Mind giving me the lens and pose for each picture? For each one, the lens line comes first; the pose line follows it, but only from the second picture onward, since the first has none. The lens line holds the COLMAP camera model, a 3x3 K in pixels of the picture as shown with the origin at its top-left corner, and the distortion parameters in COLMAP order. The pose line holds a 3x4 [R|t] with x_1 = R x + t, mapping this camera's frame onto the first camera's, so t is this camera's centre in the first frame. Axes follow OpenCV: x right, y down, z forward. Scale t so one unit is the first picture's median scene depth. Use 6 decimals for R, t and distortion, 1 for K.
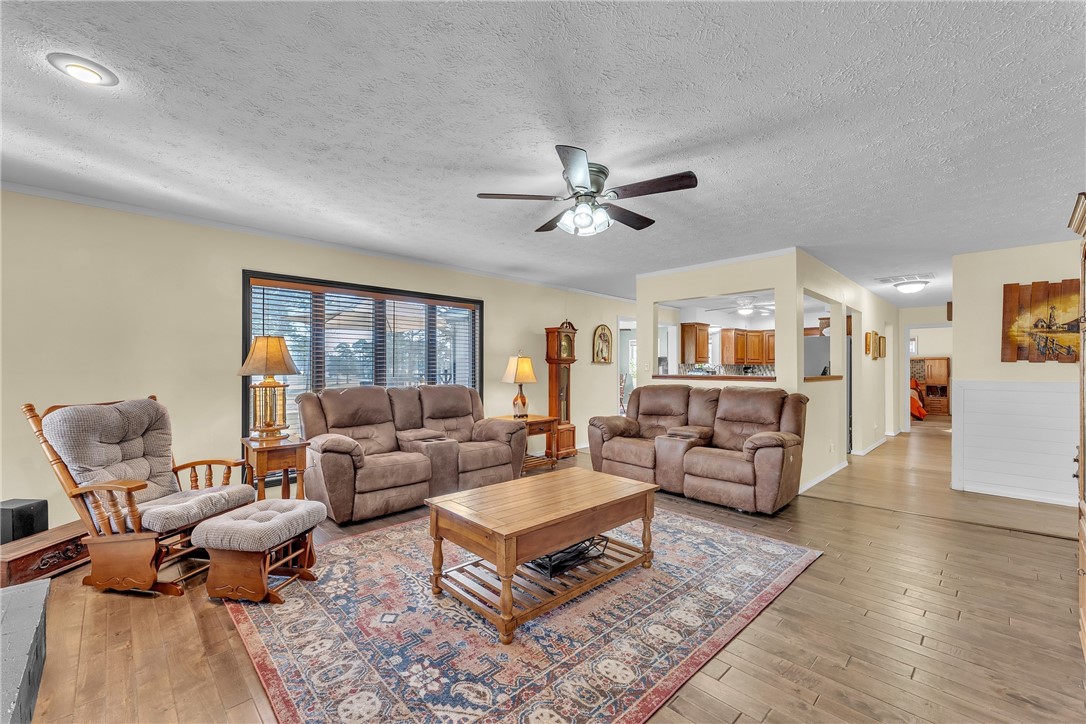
lens RADIAL K [[441.8, 0, 536.4], [0, 441.8, 367.2], [0, 0, 1]] dist [-0.001043, -0.000303]
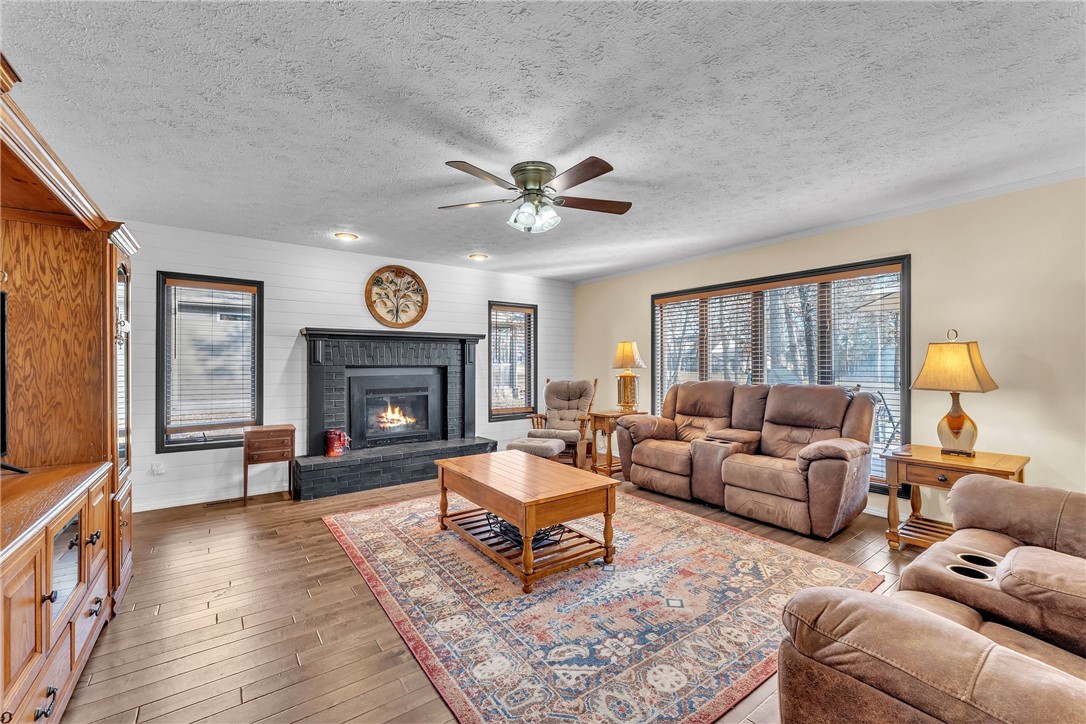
lens RADIAL K [[441.8, 0, 543.6], [0, 441.8, 360.1], [0, 0, 1]] dist [-0.001043, -0.000303]
pose [[-0.113410, -0.009649, -0.993501, 1.162302], [0.002063, 0.999948, -0.009947, 0.006763], [0.993546, -0.003178, -0.113384, 1.181924]]
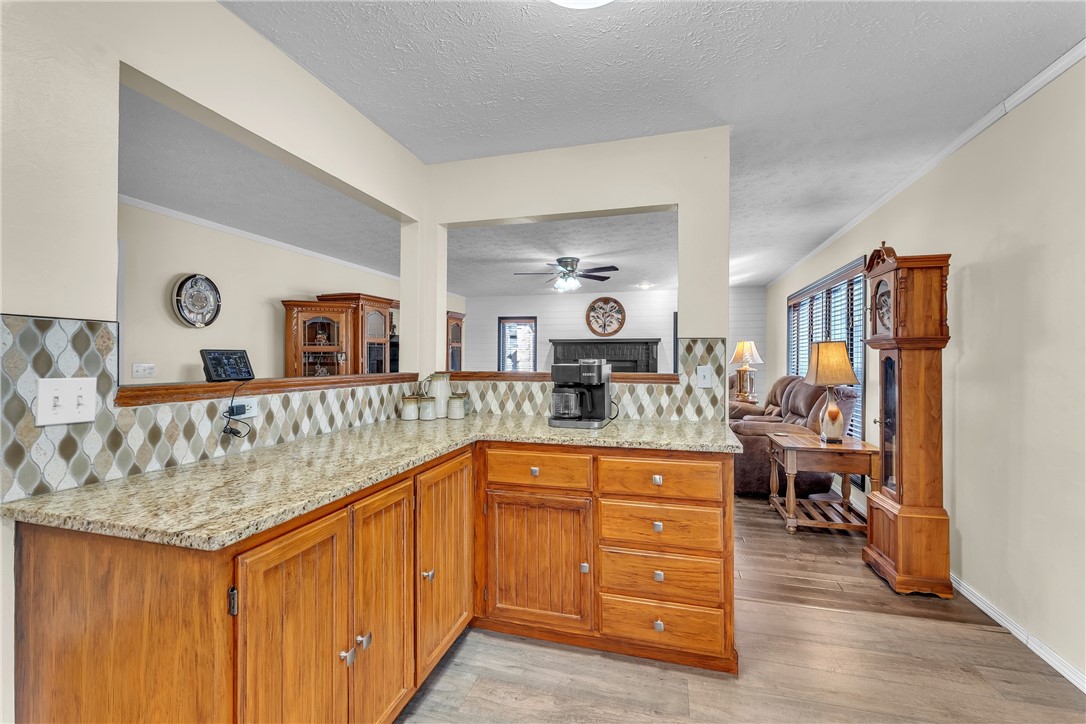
lens RADIAL K [[441.8, 0, 546.4], [0, 441.8, 359.0], [0, 0, 1]] dist [-0.001043, -0.000303]
pose [[-0.855160, -0.004600, -0.518344, 1.264216], [-0.007110, 0.999971, 0.002854, -0.001667], [0.518316, 0.006126, -0.855167, 2.746388]]
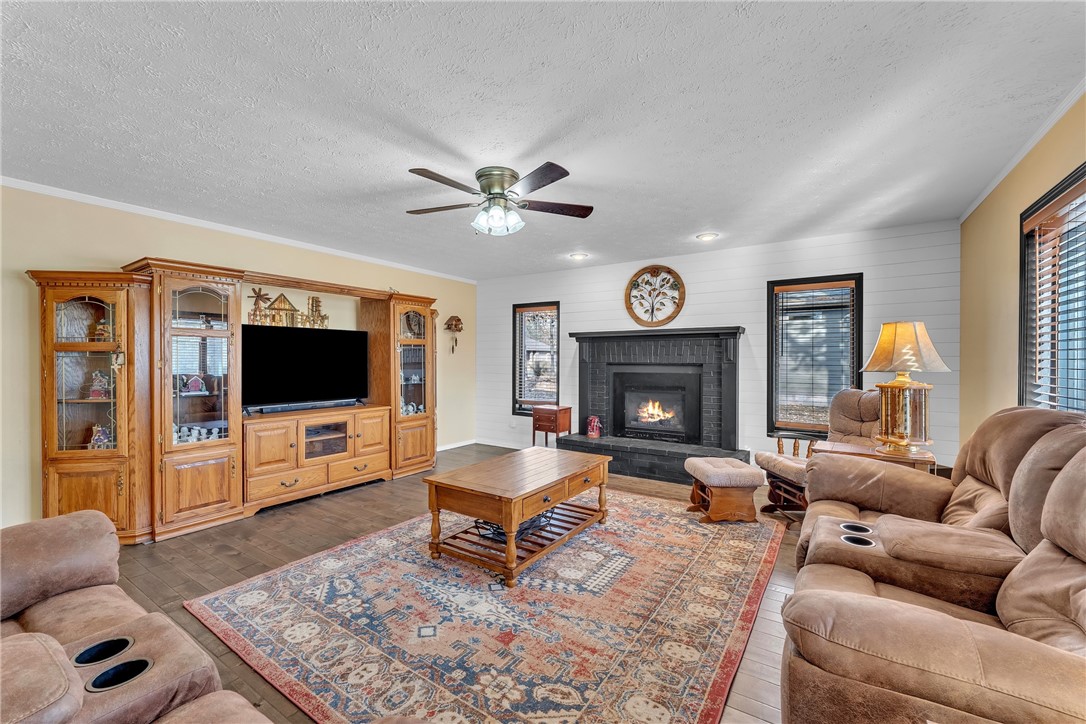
lens RADIAL K [[441.8, 0, 547.3], [0, 441.8, 360.8], [0, 0, 1]] dist [-0.001043, -0.000303]
pose [[-0.971101, -0.003903, -0.238637, 0.255642], [-0.004561, 0.999987, 0.002208, -0.002367], [0.238625, 0.003232, -0.971106, 2.133133]]
